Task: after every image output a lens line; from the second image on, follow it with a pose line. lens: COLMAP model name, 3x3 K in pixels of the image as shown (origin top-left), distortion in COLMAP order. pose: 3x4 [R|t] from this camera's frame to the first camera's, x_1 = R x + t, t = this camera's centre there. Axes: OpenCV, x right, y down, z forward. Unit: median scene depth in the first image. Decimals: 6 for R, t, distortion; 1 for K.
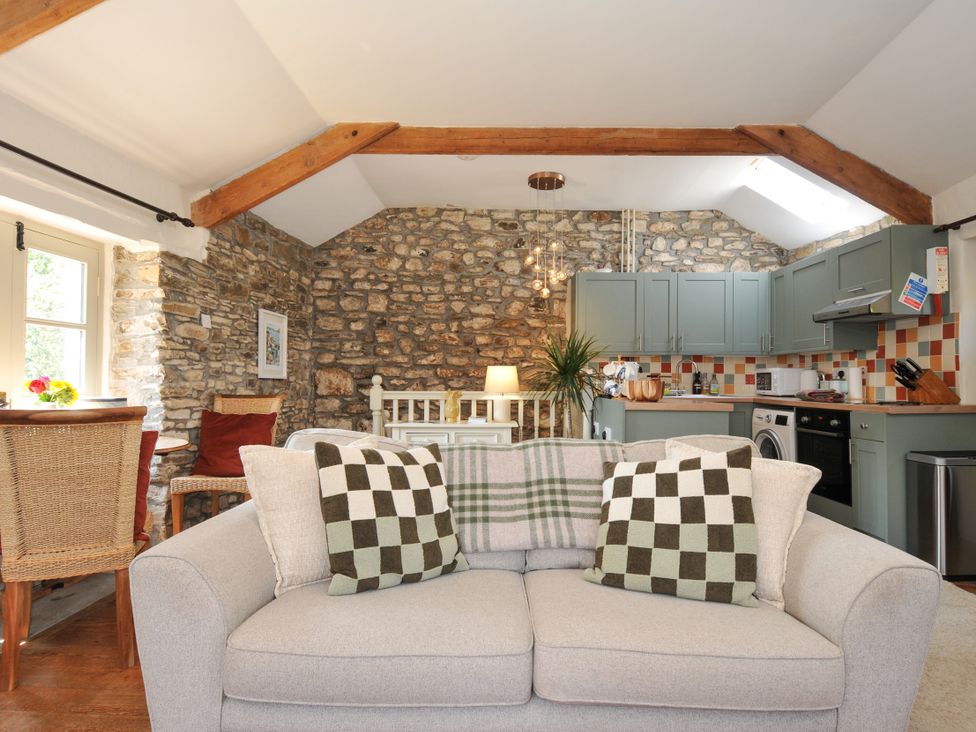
lens RADIAL K [[560.6, 0, 494.9], [0, 560.6, 372.5], [0, 0, 1]] dist [0.008424, -0.008974]
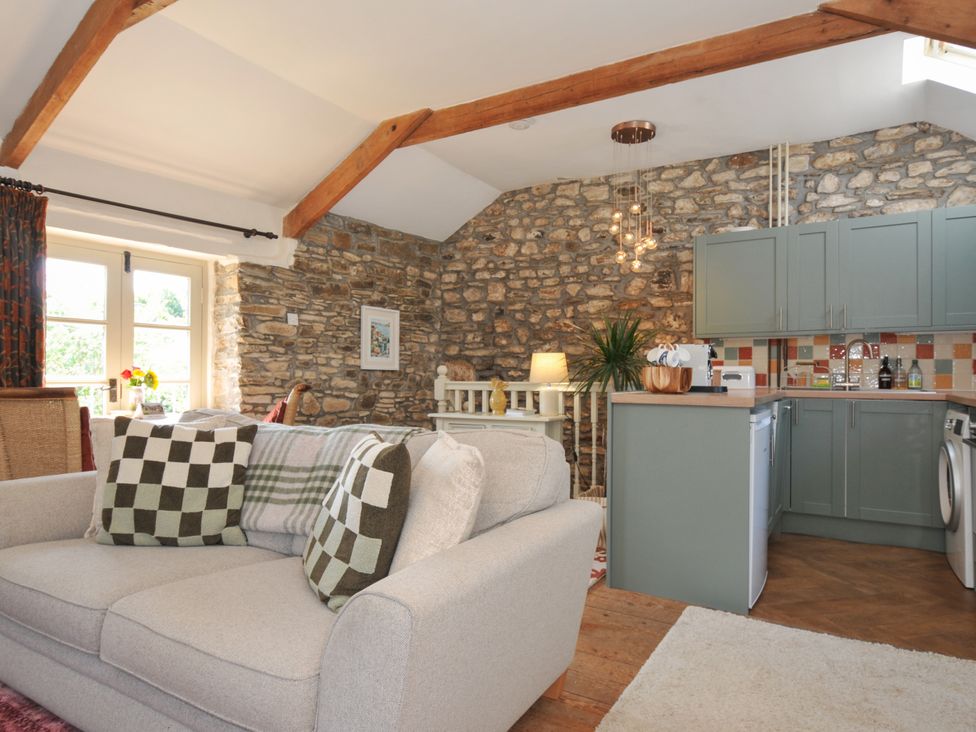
lens RADIAL K [[607.1, 0, 493.0], [0, 607.1, 372.3], [0, 0, 1]] dist [0.021256, -0.029101]
pose [[0.864143, -0.005444, -0.503217, 0.314392], [0.009283, 0.999944, 0.005122, 0.009707], [0.503161, -0.009098, 0.864145, 0.088277]]
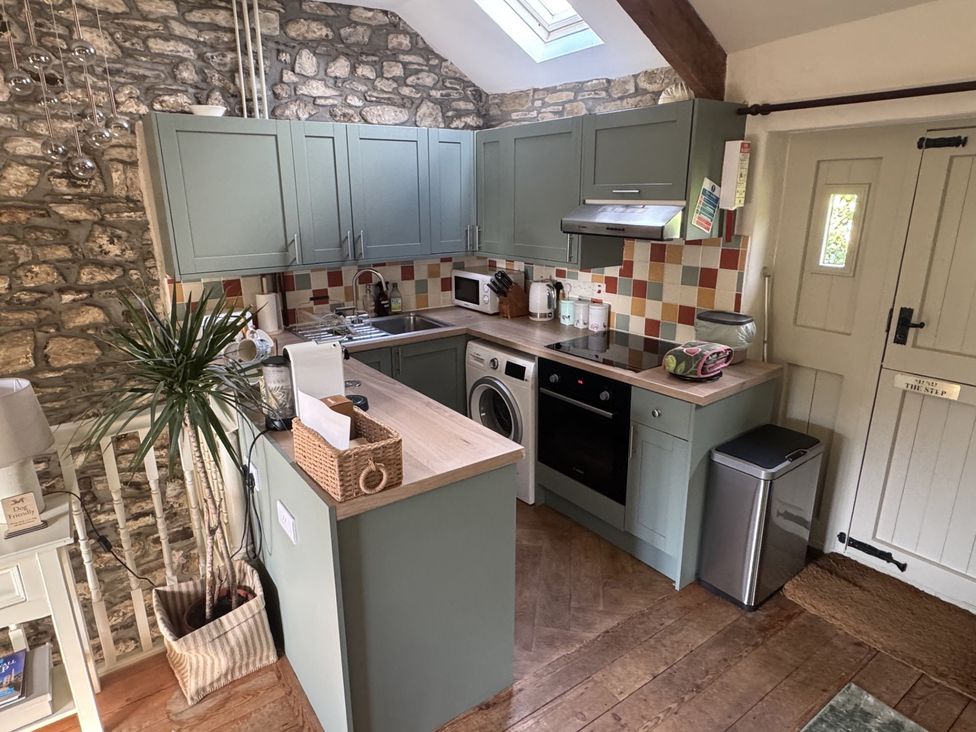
lens RADIAL K [[581.6, 0, 480.5], [0, 581.6, 366.3], [0, 0, 1]] dist [-0.002951, 0.002197]
pose [[0.812435, -0.177294, 0.555442, 0.053679], [0.003330, 0.954042, 0.299654, -0.110877], [-0.583042, -0.241600, 0.775688, 0.361986]]
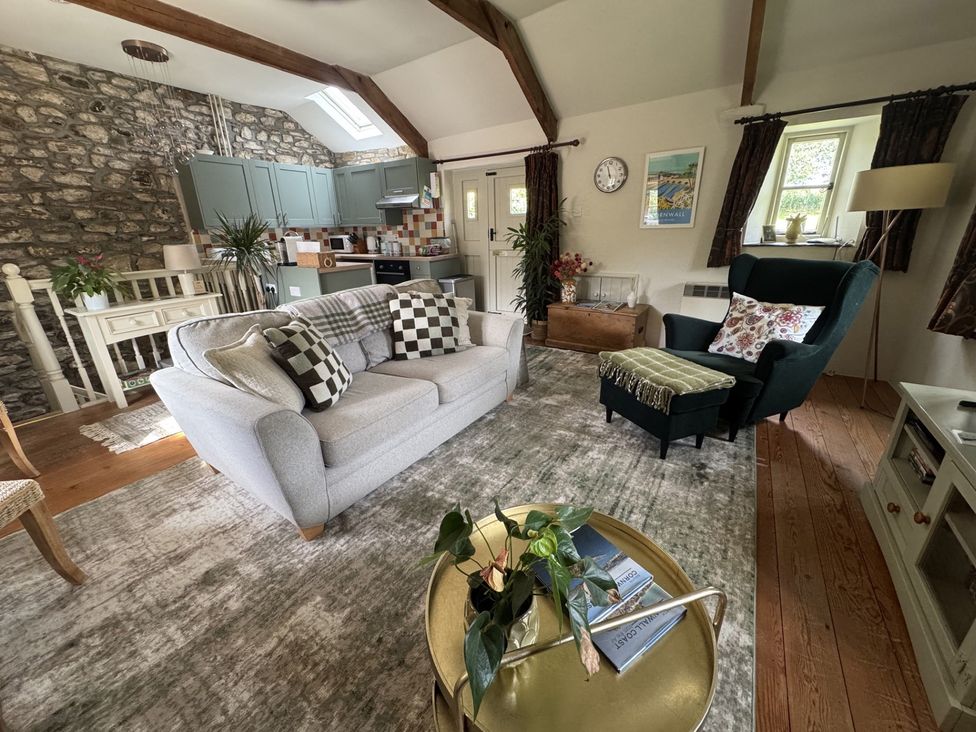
lens RADIAL K [[388.7, 0, 485.5], [0, 388.7, 364.1], [0, 0, 1]] dist [-0.000007, 0.000504]
pose [[0.534352, -0.297752, 0.791082, -0.262272], [0.013262, 0.938740, 0.344370, -0.036803], [-0.845158, -0.173524, 0.505567, 0.020295]]
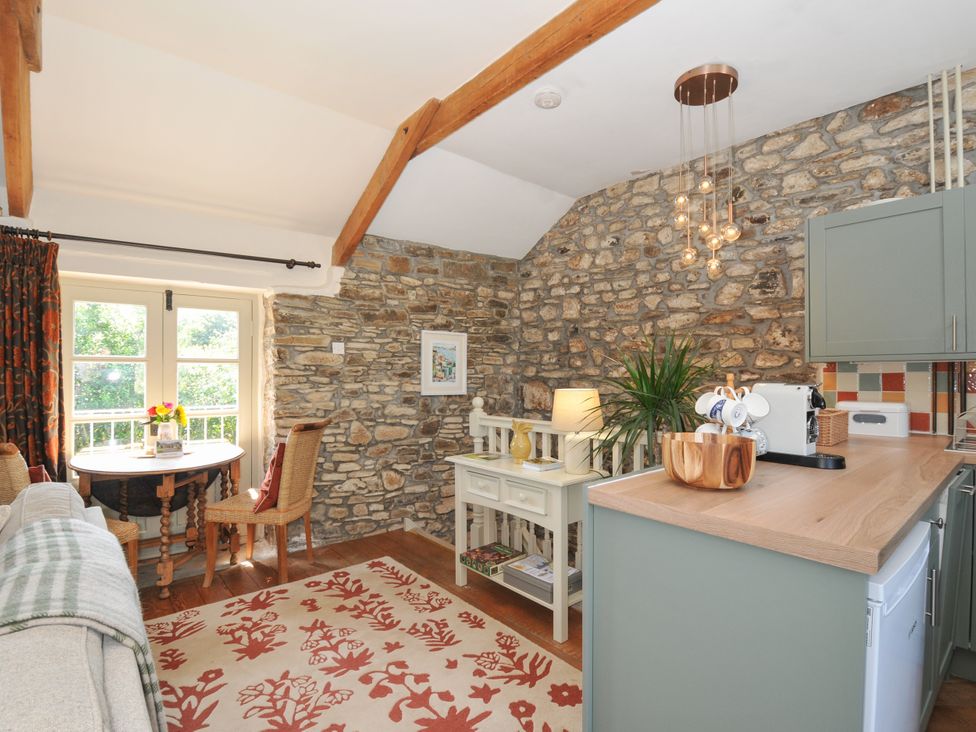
lens RADIAL K [[481.5, 0, 495.8], [0, 481.5, 373.1], [0, 0, 1]] dist [0.012868, -0.022028]
pose [[0.658758, -0.009418, -0.752296, 0.287637], [0.018248, 0.999828, 0.003462, -0.026260], [0.752134, -0.016008, 0.658816, 0.404403]]
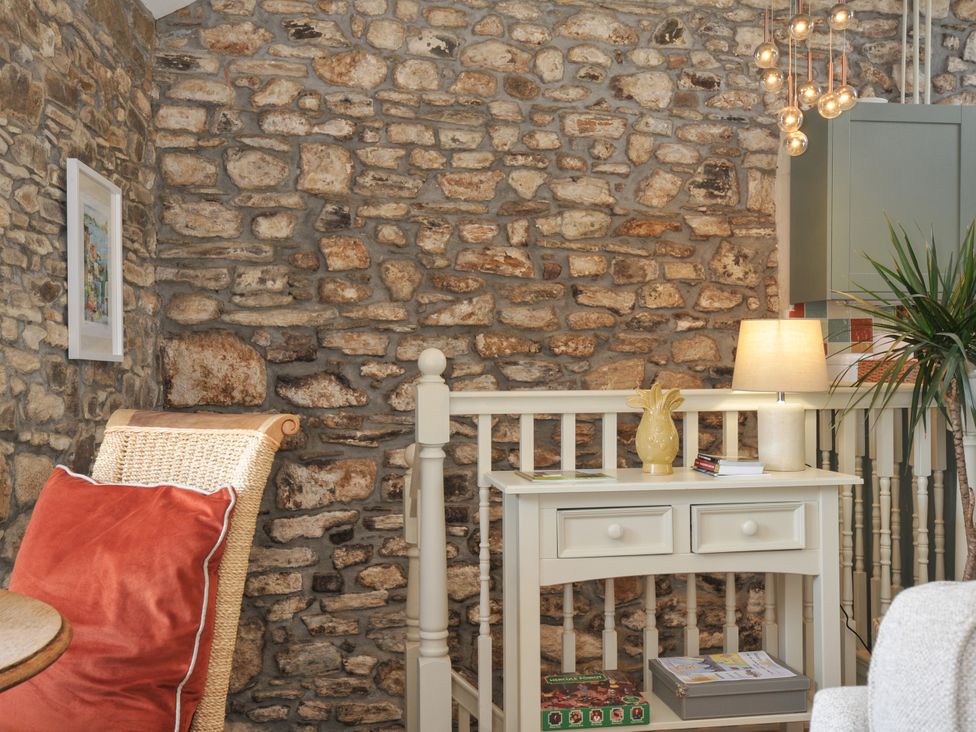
lens RADIAL K [[1034.8, 0, 495.2], [0, 1034.8, 373.9], [0, 0, 1]] dist [0.029372, 0.000000]
pose [[0.985401, -0.011029, 0.169892, -0.217744], [0.008218, 0.999818, 0.017238, 0.008152], [-0.170051, -0.015590, 0.985312, 0.260164]]
